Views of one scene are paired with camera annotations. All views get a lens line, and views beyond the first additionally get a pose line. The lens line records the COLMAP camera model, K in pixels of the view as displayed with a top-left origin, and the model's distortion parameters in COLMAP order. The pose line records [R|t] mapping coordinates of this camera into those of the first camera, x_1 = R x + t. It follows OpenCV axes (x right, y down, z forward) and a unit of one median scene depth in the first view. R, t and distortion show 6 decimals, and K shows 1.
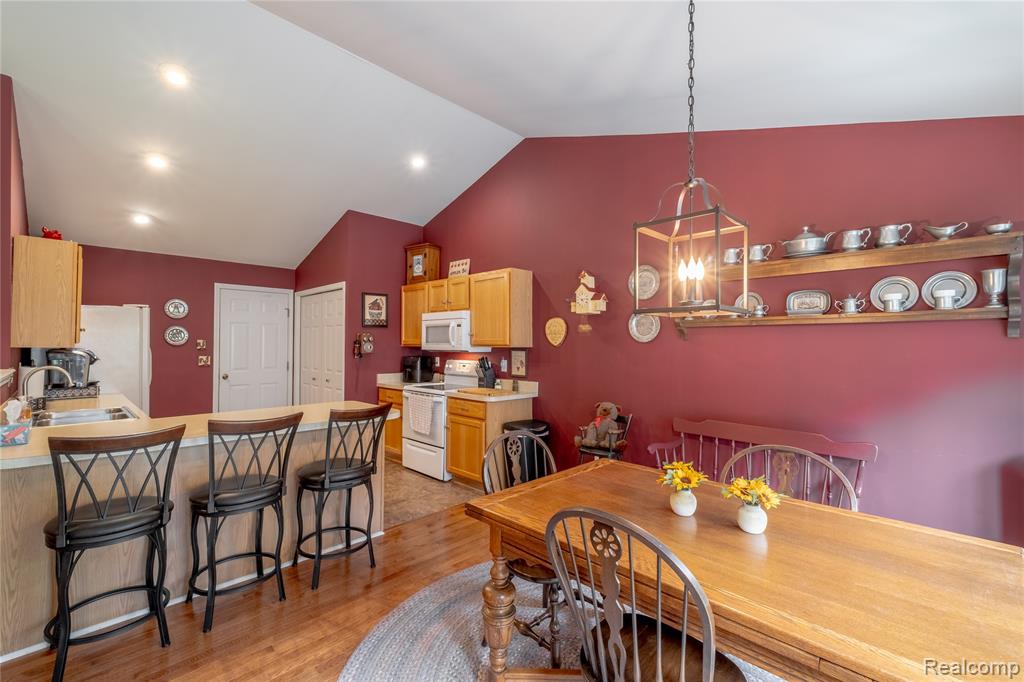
lens RADIAL K [[440.3, 0, 514.9], [0, 440.3, 339.5], [0, 0, 1]] dist [-0.000482, 0.000155]
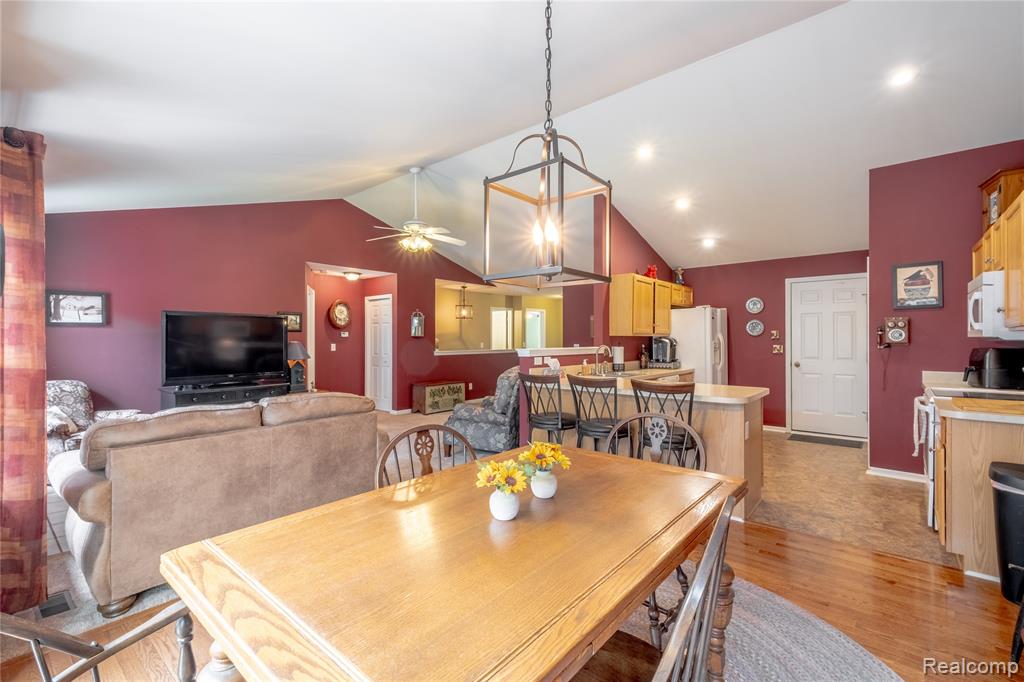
lens RADIAL K [[440.3, 0, 514.9], [0, 440.3, 339.5], [0, 0, 1]] dist [-0.000482, 0.000155]
pose [[0.077394, -0.004401, -0.996991, 0.386724], [0.013468, 0.999904, -0.003368, 0.018910], [0.996910, -0.013166, 0.077445, 0.255686]]
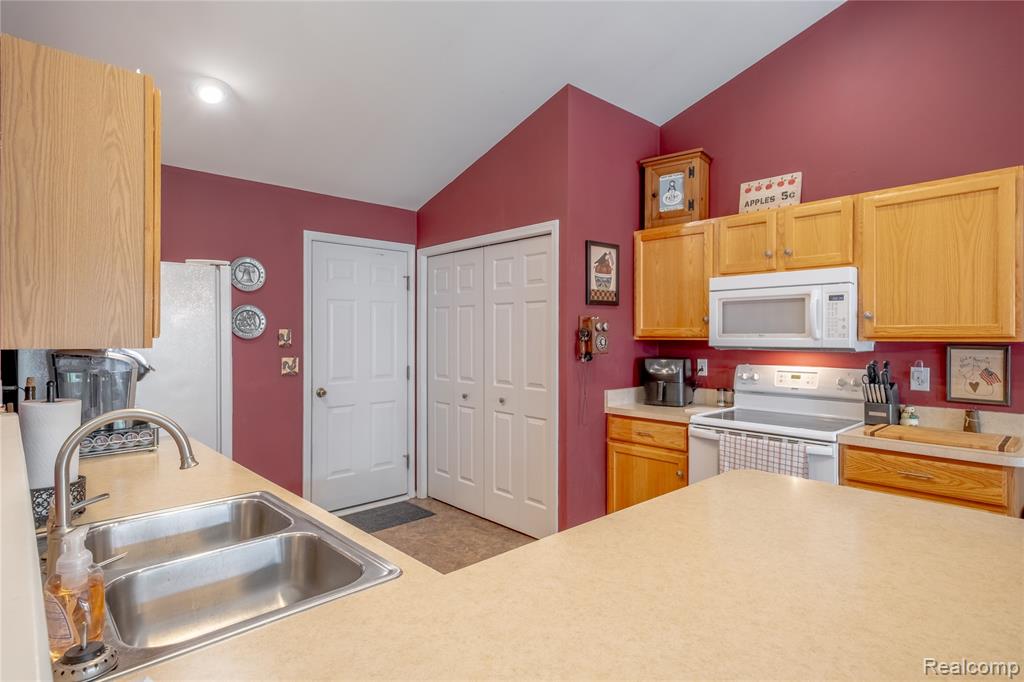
lens RADIAL K [[548.0, 0, 521.8], [0, 548.0, 335.4], [0, 0, 1]] dist [0.019776, 0.000688]
pose [[0.998768, -0.003650, -0.049489, -0.388717], [0.004256, 0.999917, 0.012160, 0.001381], [0.049441, -0.012356, 0.998701, 0.316115]]
